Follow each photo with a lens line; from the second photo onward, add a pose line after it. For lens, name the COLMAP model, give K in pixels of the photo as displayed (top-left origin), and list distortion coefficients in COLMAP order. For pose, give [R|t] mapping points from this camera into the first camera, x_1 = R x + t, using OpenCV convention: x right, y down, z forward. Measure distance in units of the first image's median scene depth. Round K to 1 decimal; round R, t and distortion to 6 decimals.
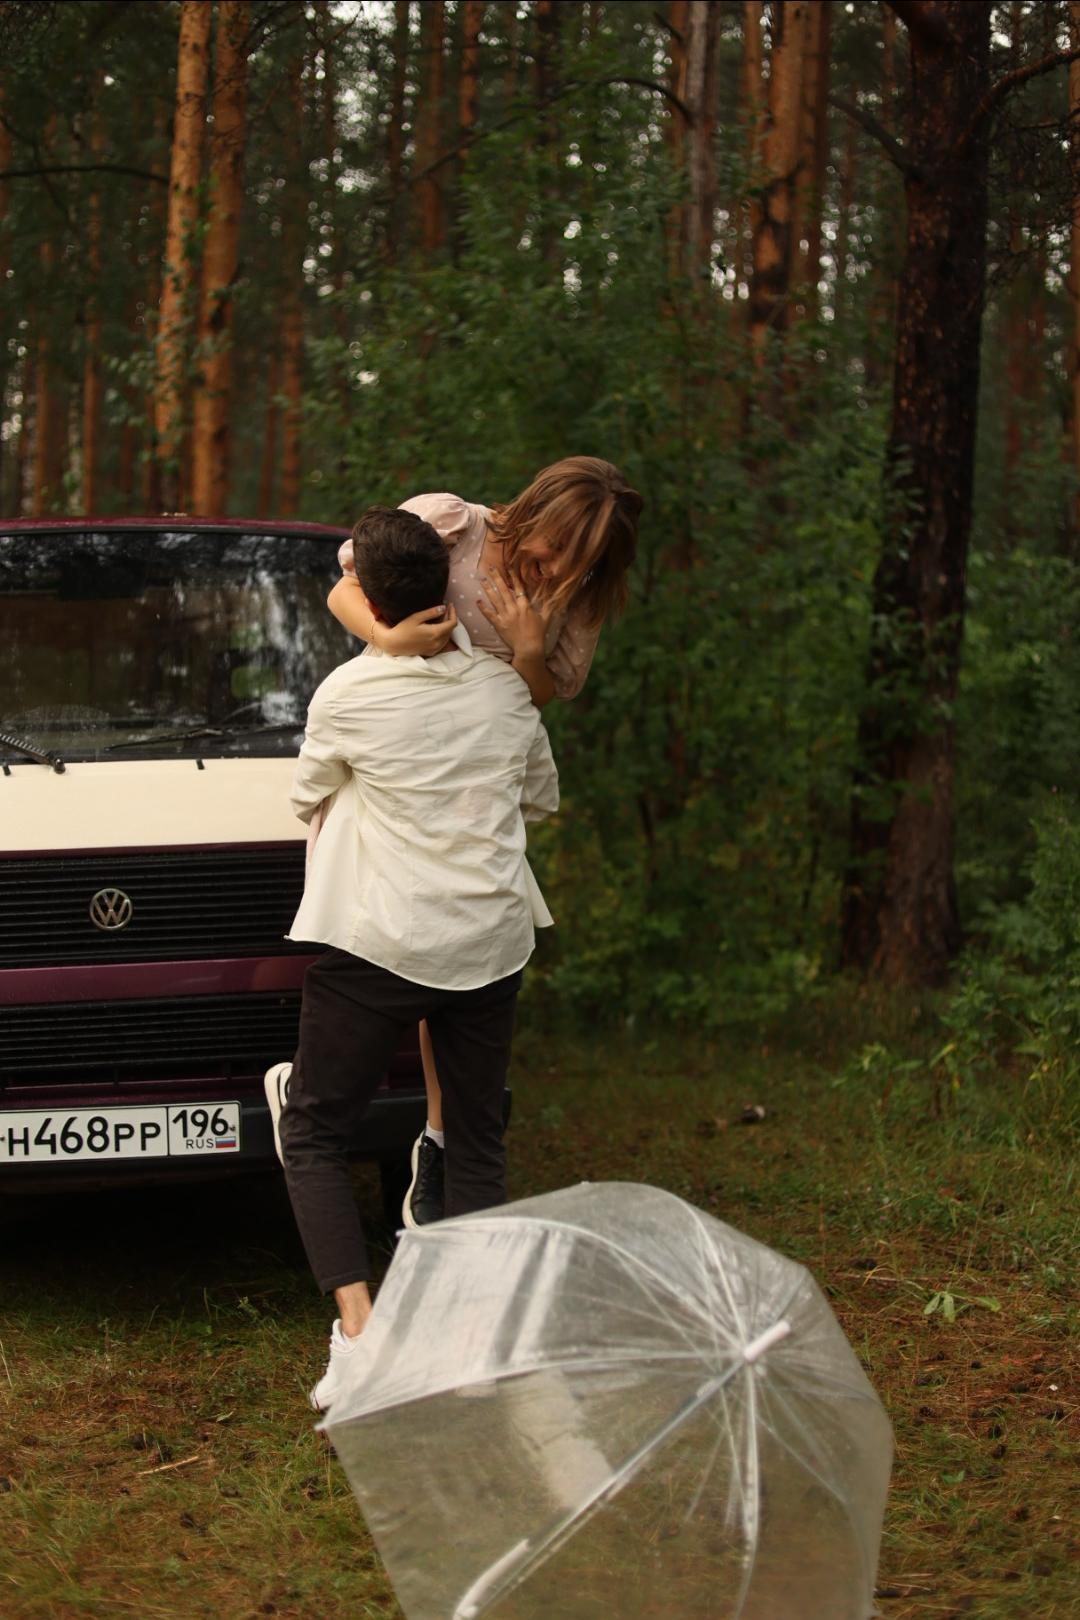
lens RADIAL K [[2356.6, 0, 519.7], [0, 2356.6, 813.4], [0, 0, 1]] dist [-0.086749, -0.088801]
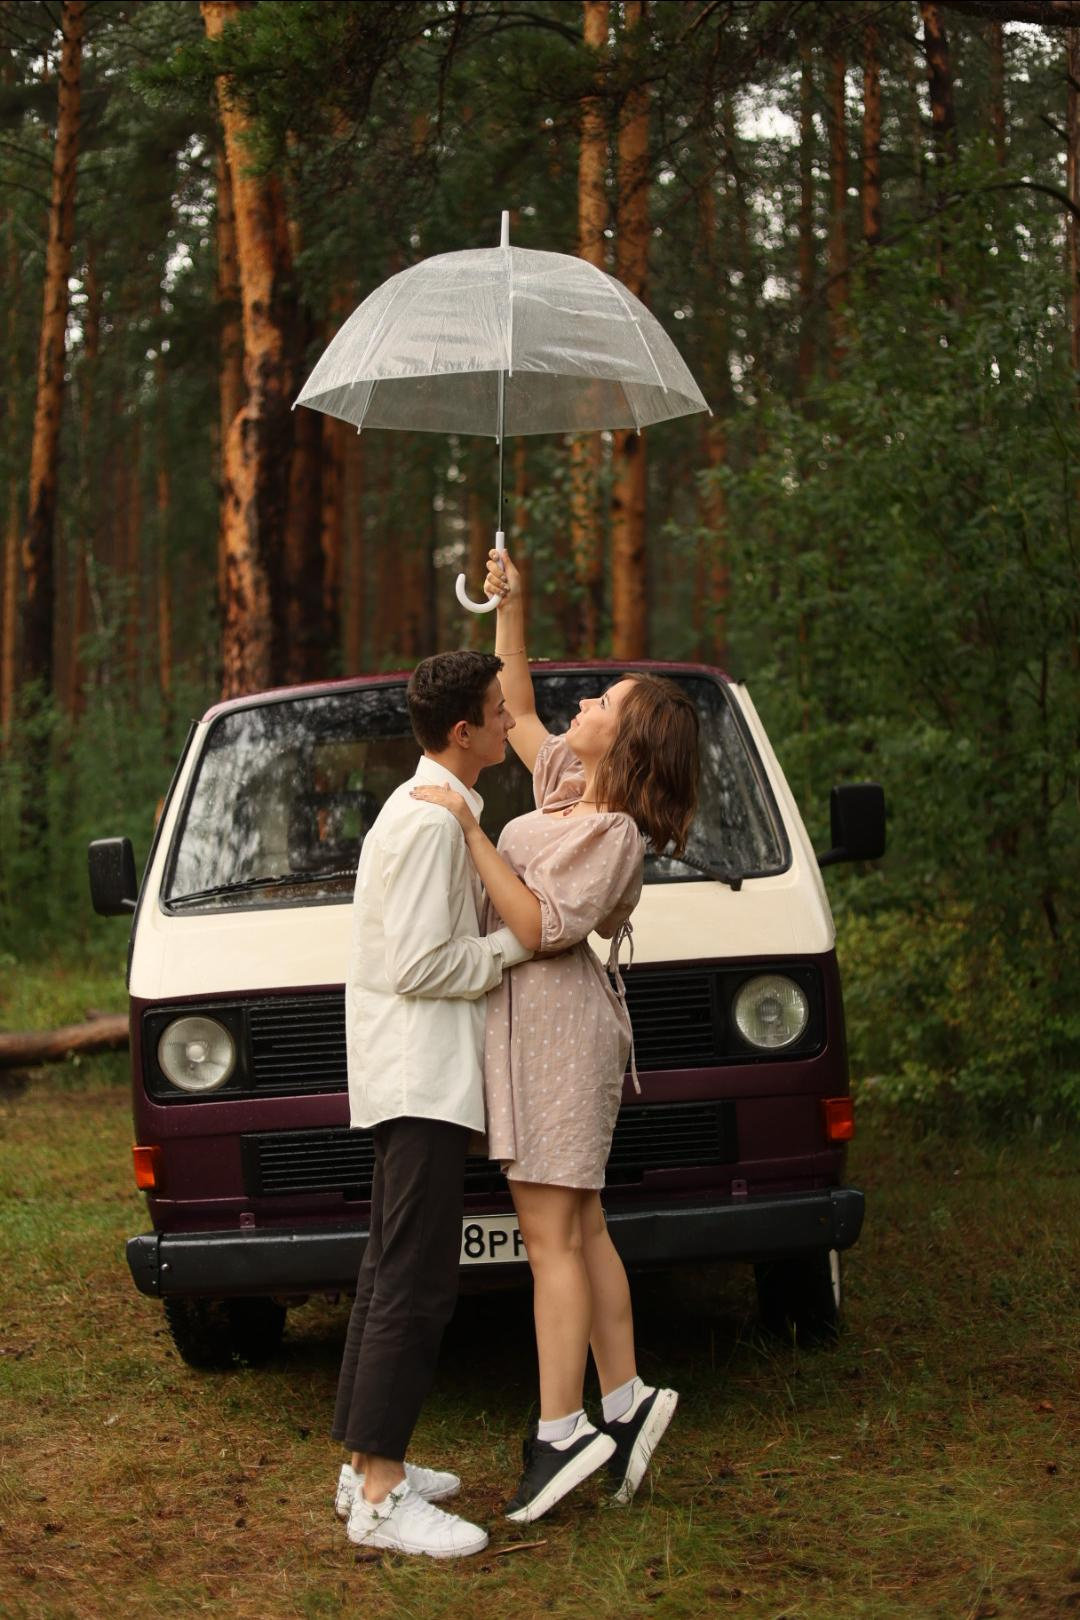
lens RADIAL K [[2356.6, 0, 519.7], [0, 2356.6, 813.4], [0, 0, 1]] dist [-0.086749, -0.088801]
pose [[0.980845, -0.041179, -0.190389, 0.046225], [0.032829, 0.998364, -0.046811, -0.007067], [0.192006, 0.039664, 0.980592, -0.054033]]
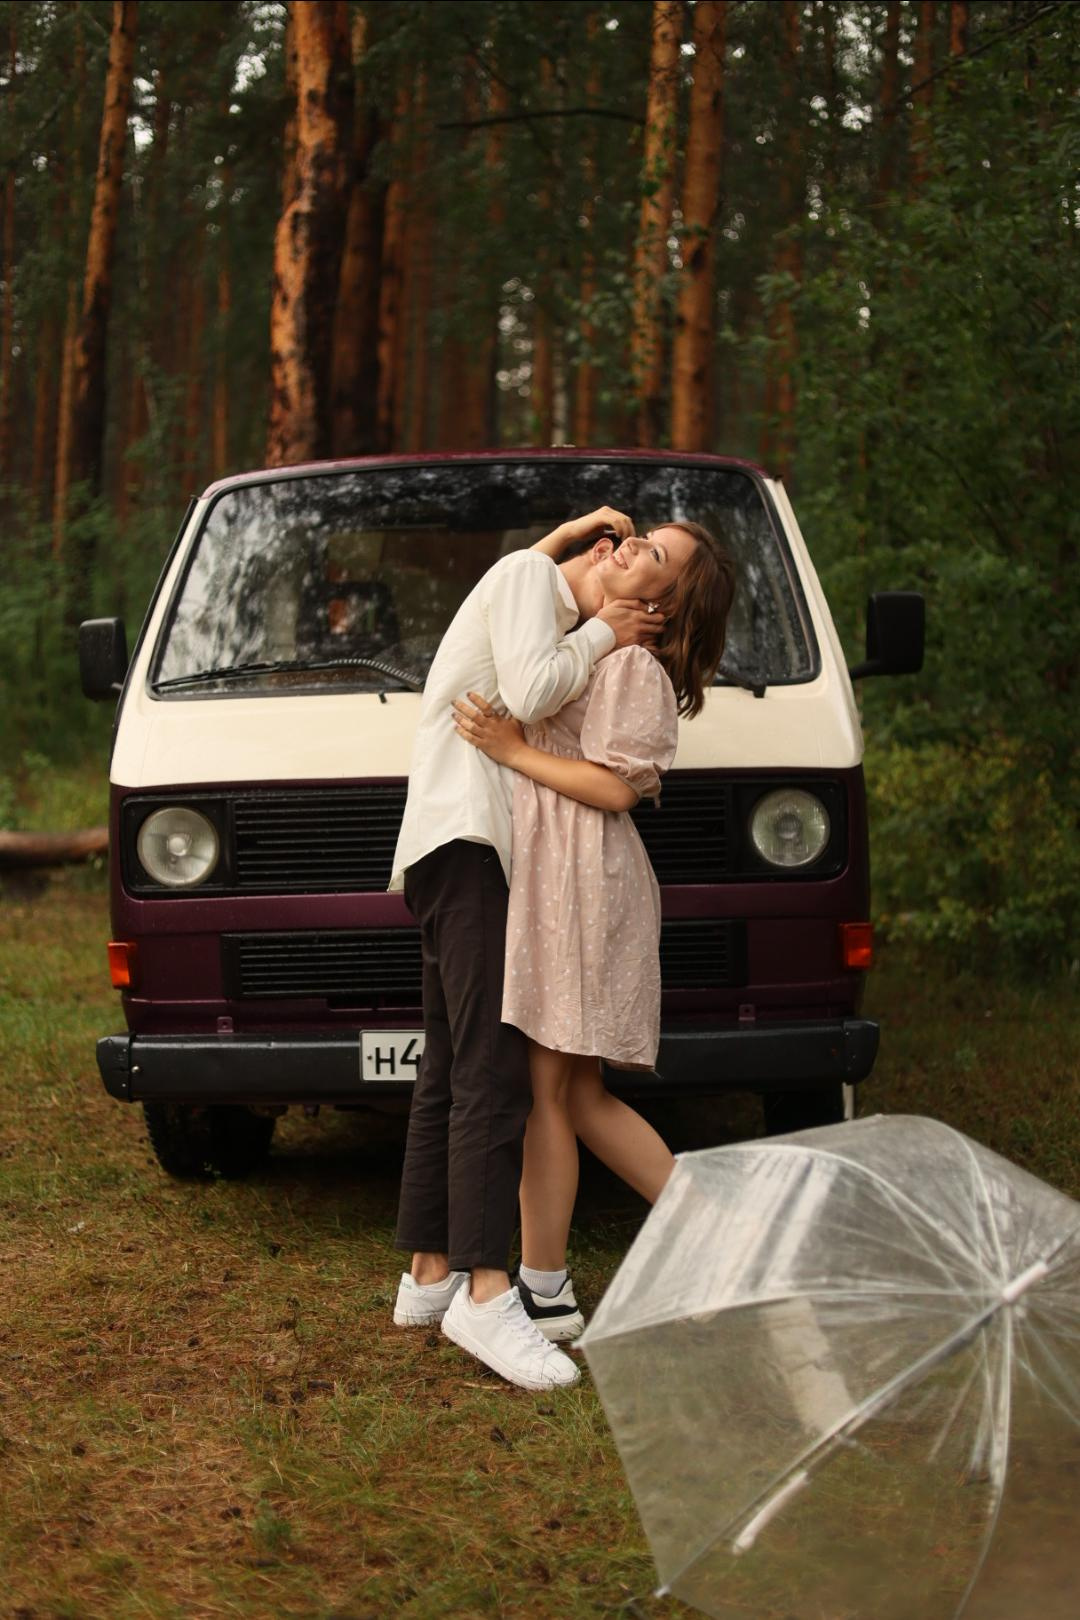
lens RADIAL K [[2356.6, 0, 519.7], [0, 2356.6, 813.4], [0, 0, 1]] dist [-0.086749, -0.088801]
pose [[0.976569, 0.014129, -0.214739, 0.052912], [-0.008986, 0.999649, 0.024907, 0.004888], [0.215015, -0.022394, 0.976354, 0.008750]]
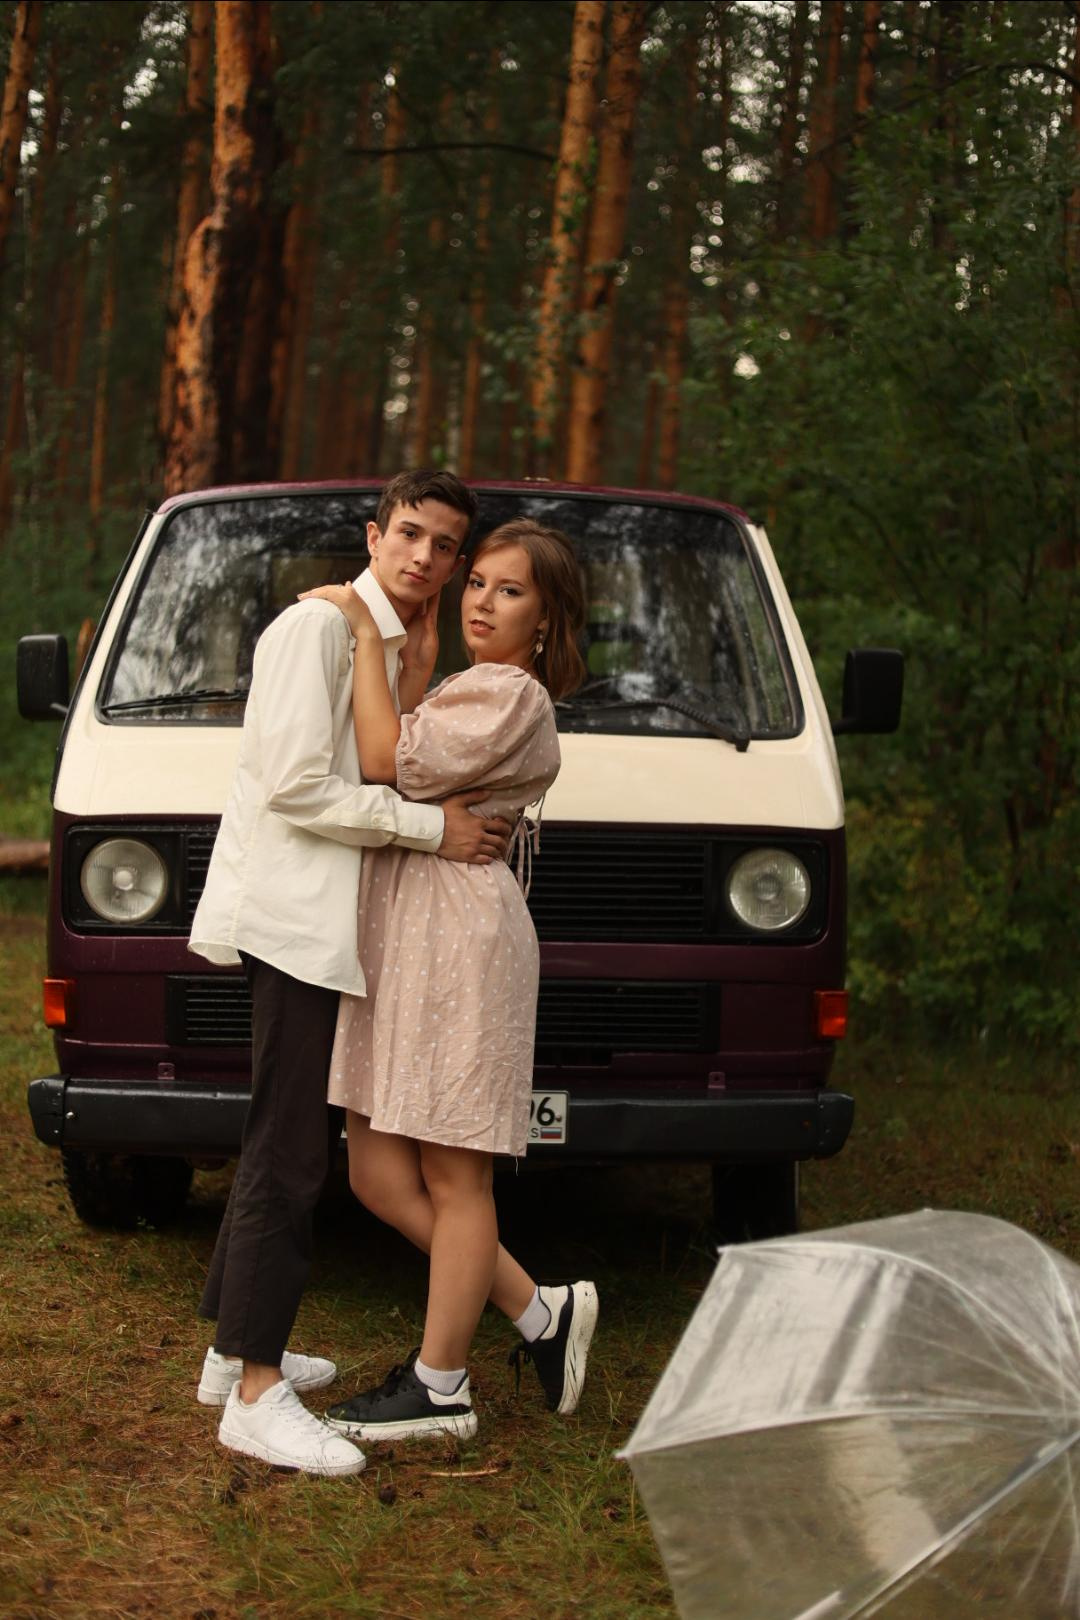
lens RADIAL K [[2355.2, 0, 511.8], [0, 2355.2, 826.3], [0, 0, 1]] dist [-0.097311, -0.052907]
pose [[0.986324, 0.056531, -0.154817, 0.000387], [-0.055174, 0.998391, 0.013052, 0.002938], [0.155306, -0.004332, 0.987857, 0.043839]]
